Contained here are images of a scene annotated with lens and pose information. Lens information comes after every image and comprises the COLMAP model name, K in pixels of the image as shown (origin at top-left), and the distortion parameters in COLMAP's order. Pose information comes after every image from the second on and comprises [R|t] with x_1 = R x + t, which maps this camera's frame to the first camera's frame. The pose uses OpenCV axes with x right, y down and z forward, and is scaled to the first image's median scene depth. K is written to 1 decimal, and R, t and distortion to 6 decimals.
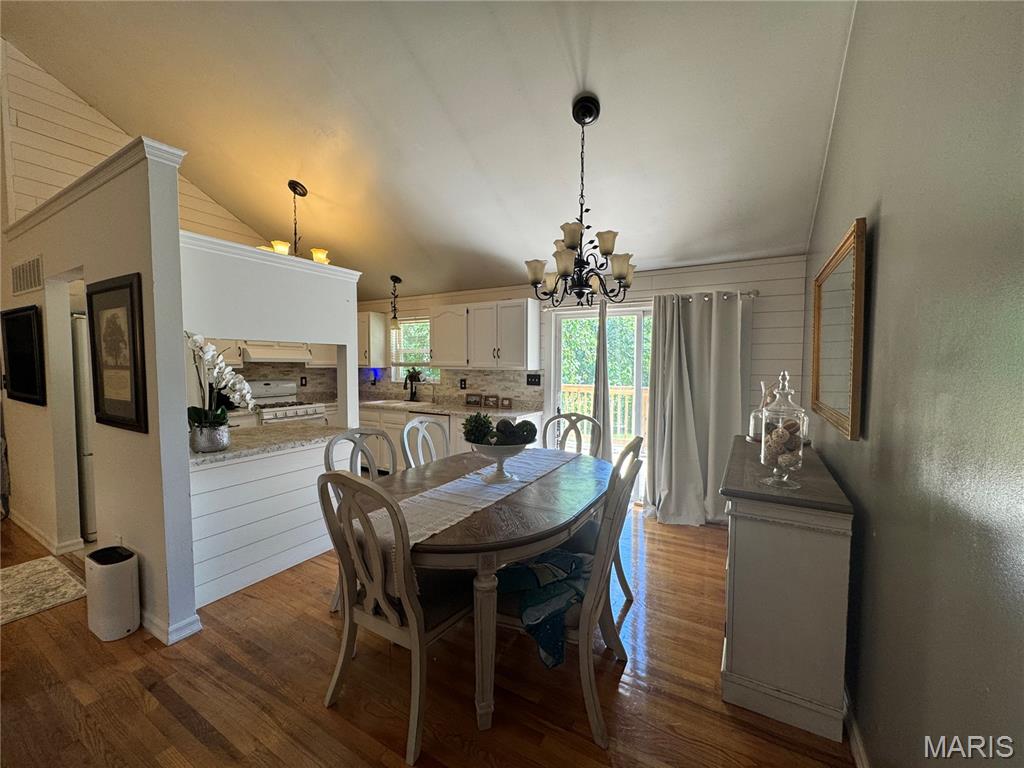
lens RADIAL K [[410.3, 0, 512.0], [0, 410.3, 384.0], [0, 0, 1]] dist [0.001112, 0.000151]
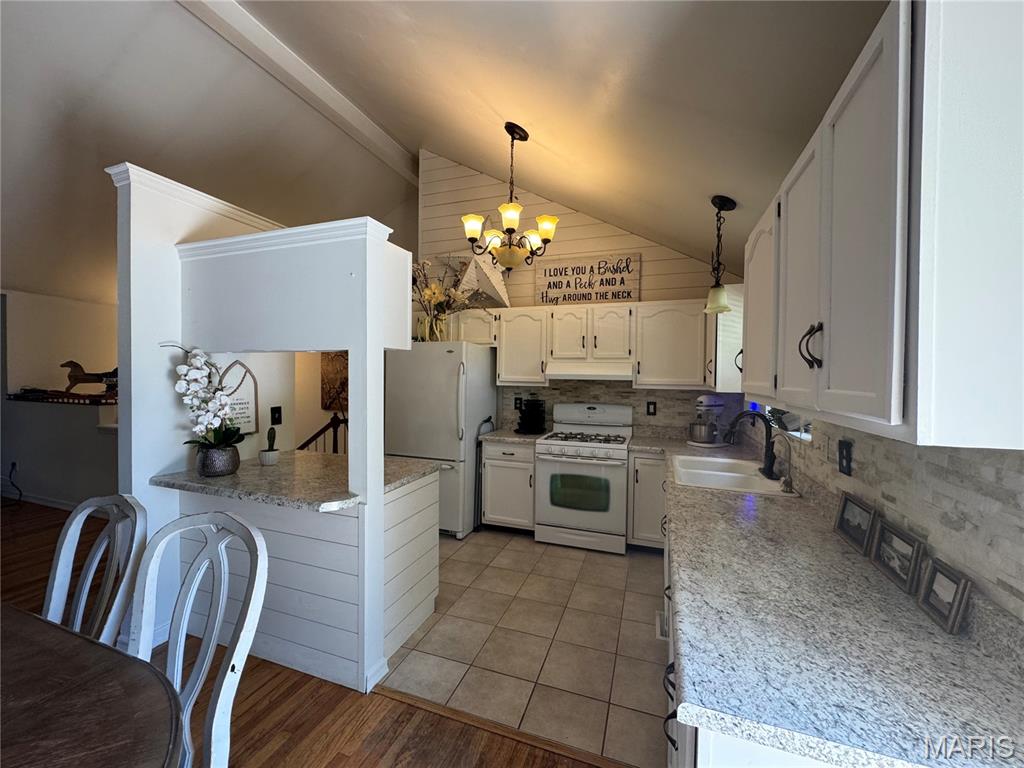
lens RADIAL K [[410.3, 0, 512.0], [0, 410.3, 384.0], [0, 0, 1]] dist [0.001112, 0.000151]
pose [[0.180020, 0.016435, -0.983526, 0.135233], [-0.058796, 0.998252, 0.005920, -0.041495], [0.981904, 0.056762, 0.180672, 0.721834]]
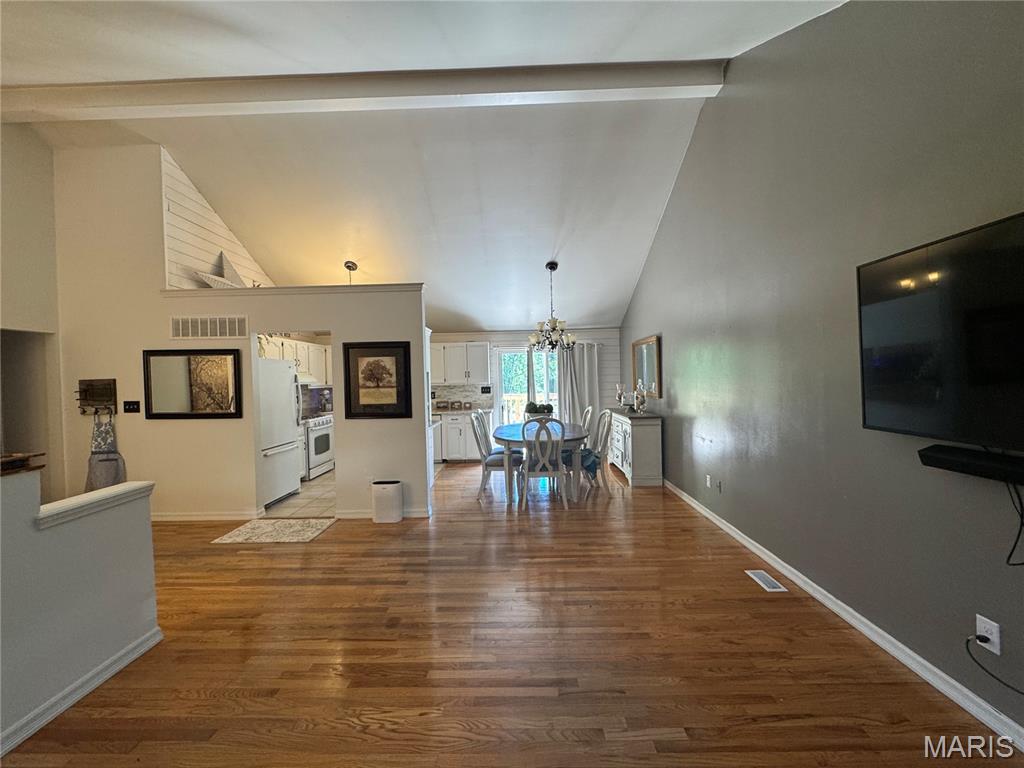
lens RADIAL K [[410.3, 0, 512.0], [0, 410.3, 384.0], [0, 0, 1]] dist [0.001112, 0.000151]
pose [[0.872522, -0.033551, 0.487422, -0.605843], [0.052433, 0.998308, -0.025143, 0.011475], [-0.485754, 0.047495, 0.872804, -0.445457]]
